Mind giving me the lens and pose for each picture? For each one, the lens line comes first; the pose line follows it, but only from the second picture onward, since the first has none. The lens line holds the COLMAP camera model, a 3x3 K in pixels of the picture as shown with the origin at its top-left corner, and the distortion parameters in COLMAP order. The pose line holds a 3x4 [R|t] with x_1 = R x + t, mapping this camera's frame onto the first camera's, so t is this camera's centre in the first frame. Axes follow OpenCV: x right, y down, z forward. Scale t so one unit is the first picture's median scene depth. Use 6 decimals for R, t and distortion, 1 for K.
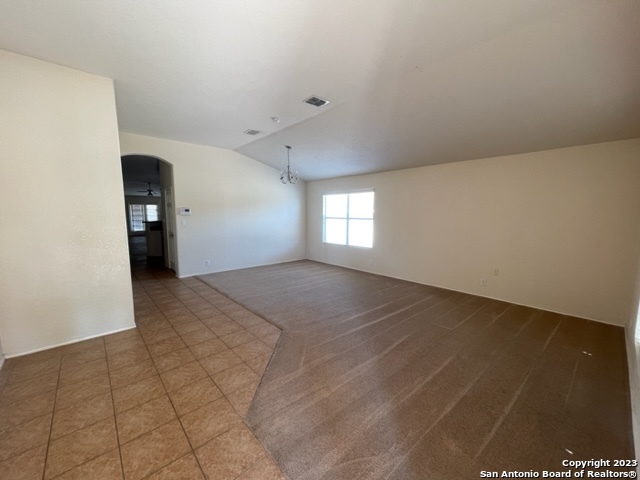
lens RADIAL K [[260.7, 0, 320.3], [0, 260.7, 244.3], [0, 0, 1]] dist [0.003351, 0.000671]
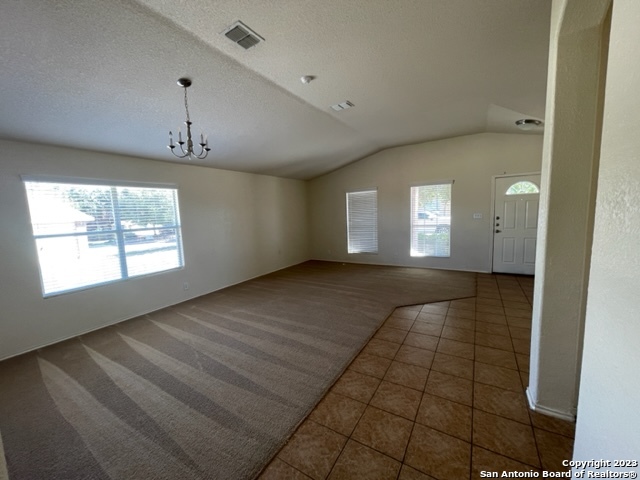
lens RADIAL K [[260.7, 0, 316.4], [0, 260.7, 241.1], [0, 0, 1]] dist [0.003351, 0.000671]
pose [[-0.285883, -0.093275, 0.953714, -0.744429], [0.160012, 0.976632, 0.143481, -0.125254], [-0.944811, 0.193624, -0.264278, 1.040648]]
